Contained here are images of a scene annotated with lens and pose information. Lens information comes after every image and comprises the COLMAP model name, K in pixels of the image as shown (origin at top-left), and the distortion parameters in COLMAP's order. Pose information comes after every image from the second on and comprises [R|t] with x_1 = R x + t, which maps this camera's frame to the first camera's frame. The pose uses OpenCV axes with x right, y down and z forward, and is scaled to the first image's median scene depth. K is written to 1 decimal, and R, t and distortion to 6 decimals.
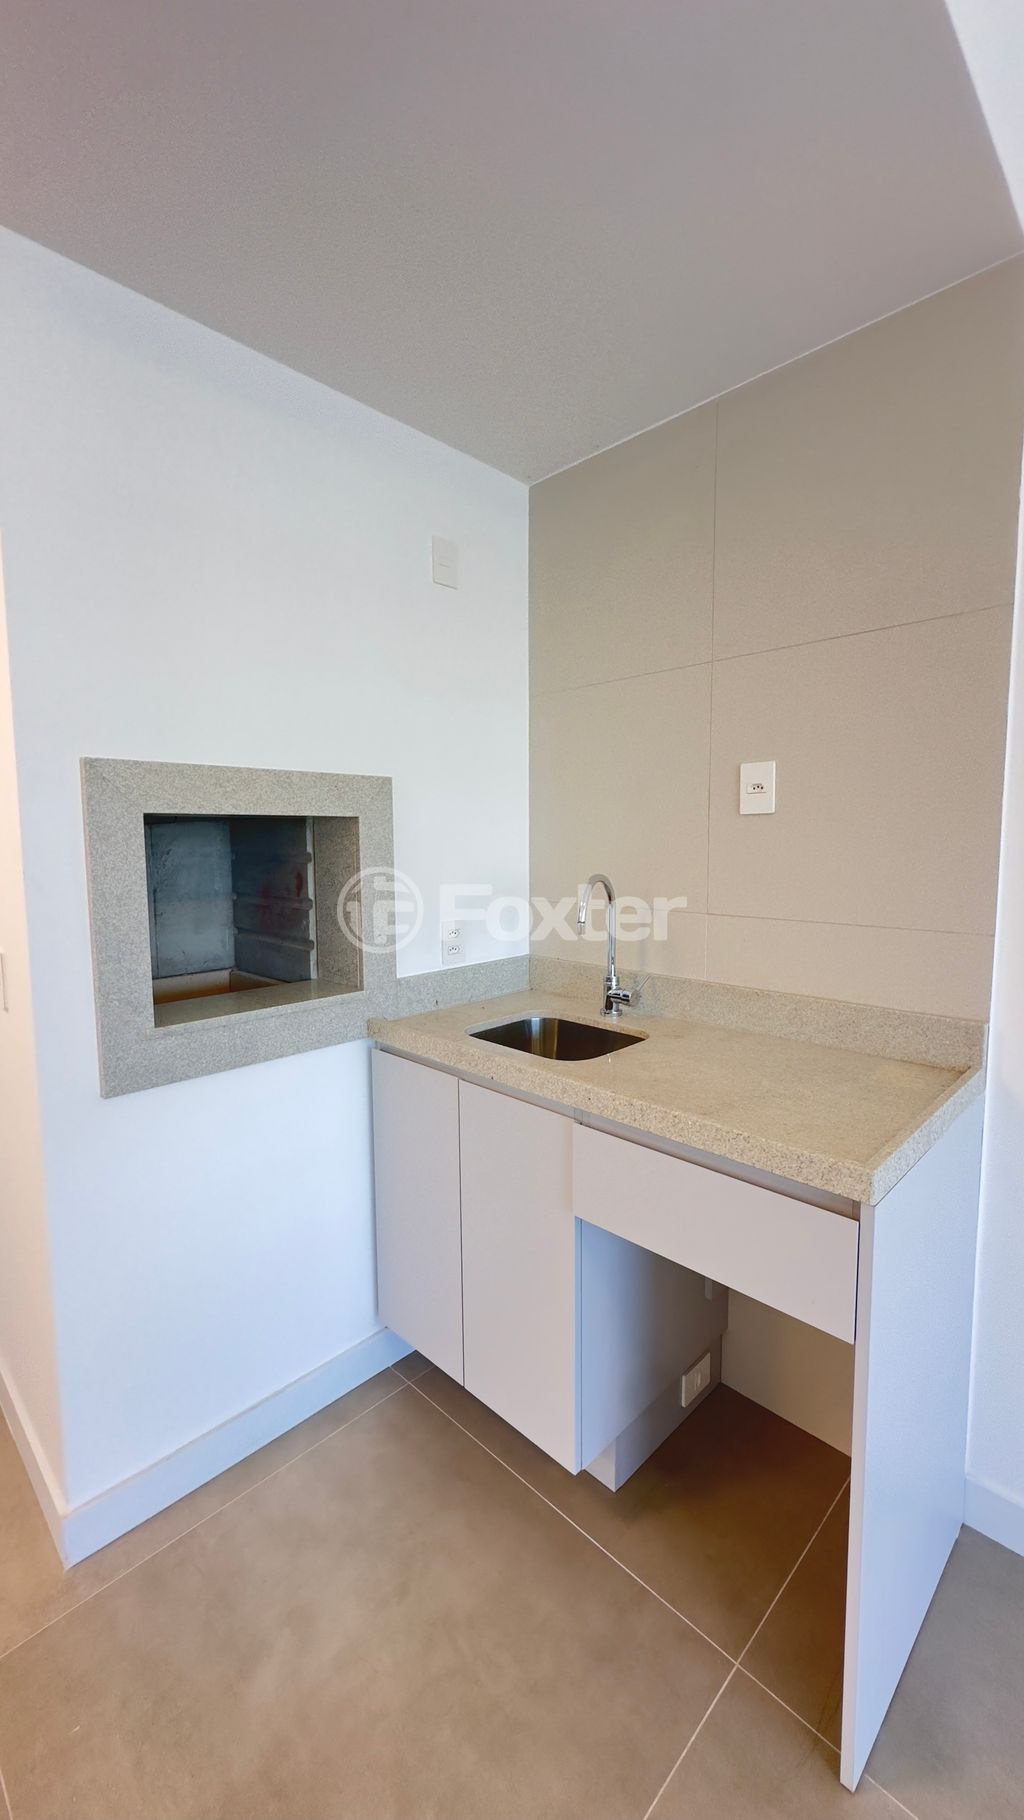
lens RADIAL K [[736.3, 0, 512.0], [0, 736.3, 910.0], [0, 0, 1]] dist [0.001187, 0.000091]
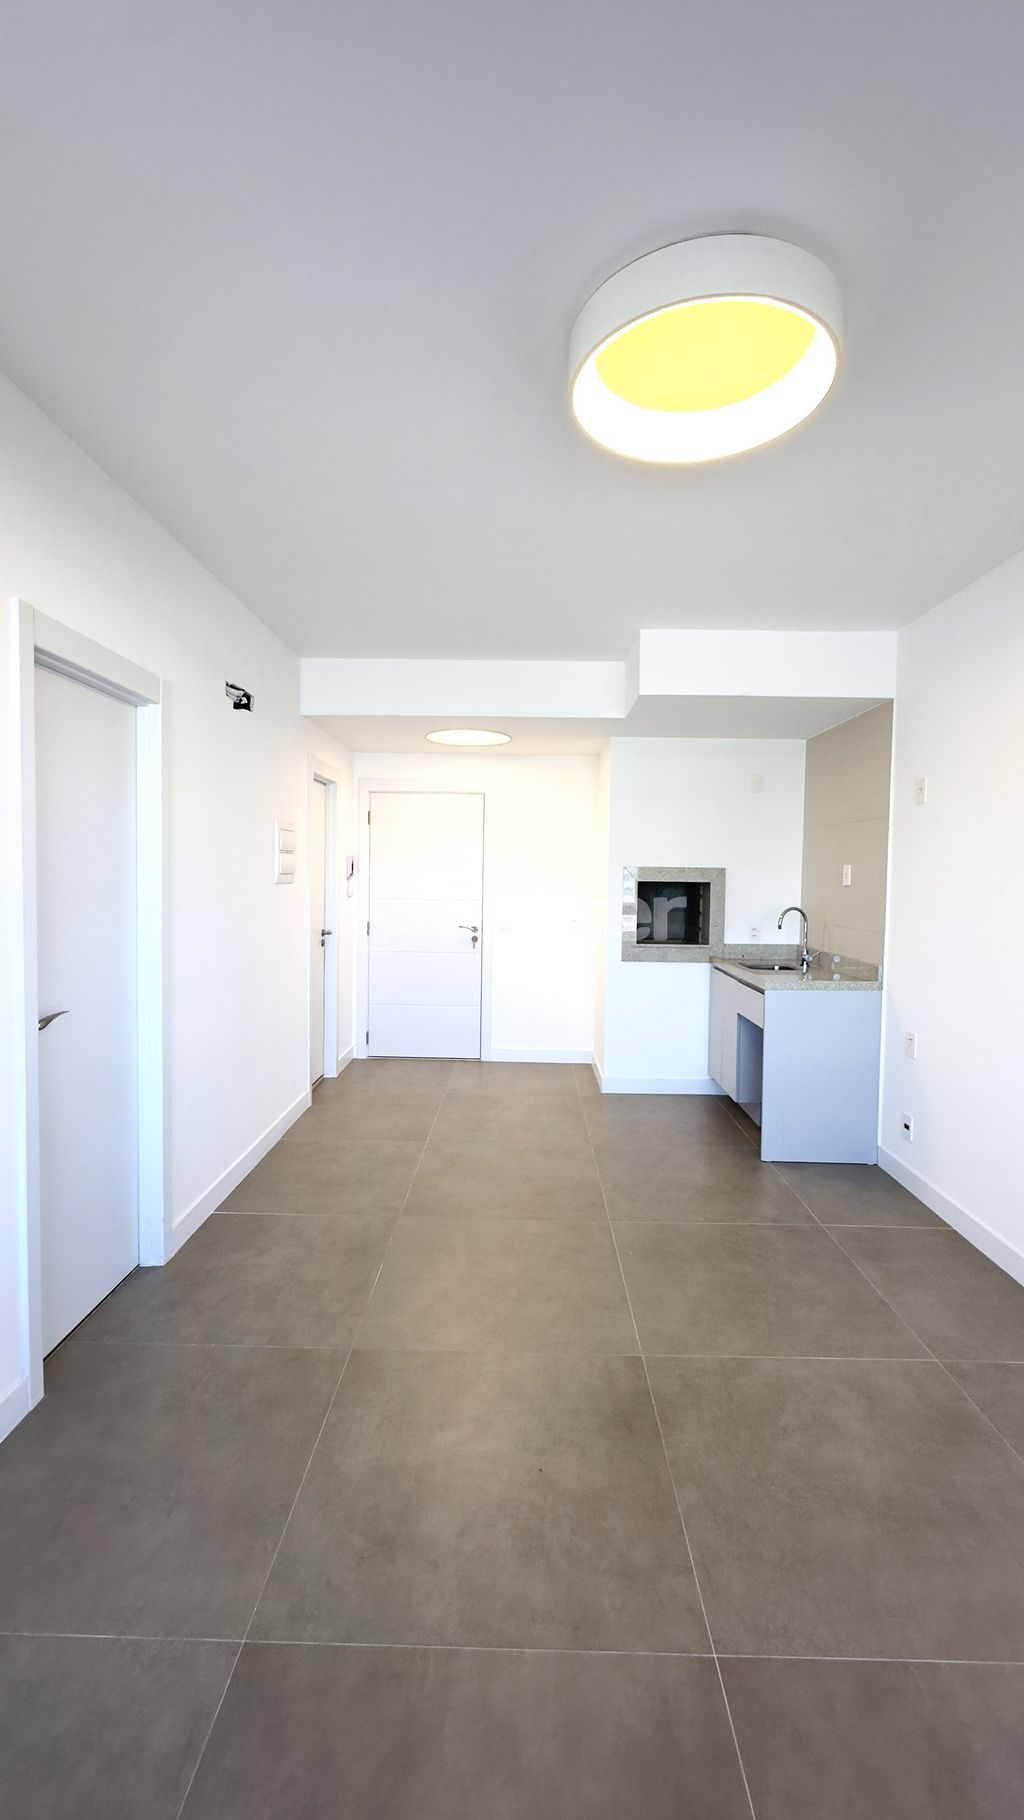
lens RADIAL K [[736.3, 0, 512.0], [0, 736.3, 910.0], [0, 0, 1]] dist [0.001187, 0.000091]
pose [[0.693990, 0.050123, -0.718238, 1.268025], [-0.088838, 0.995912, -0.016337, 0.089623], [0.714483, 0.075145, 0.695606, -1.465927]]
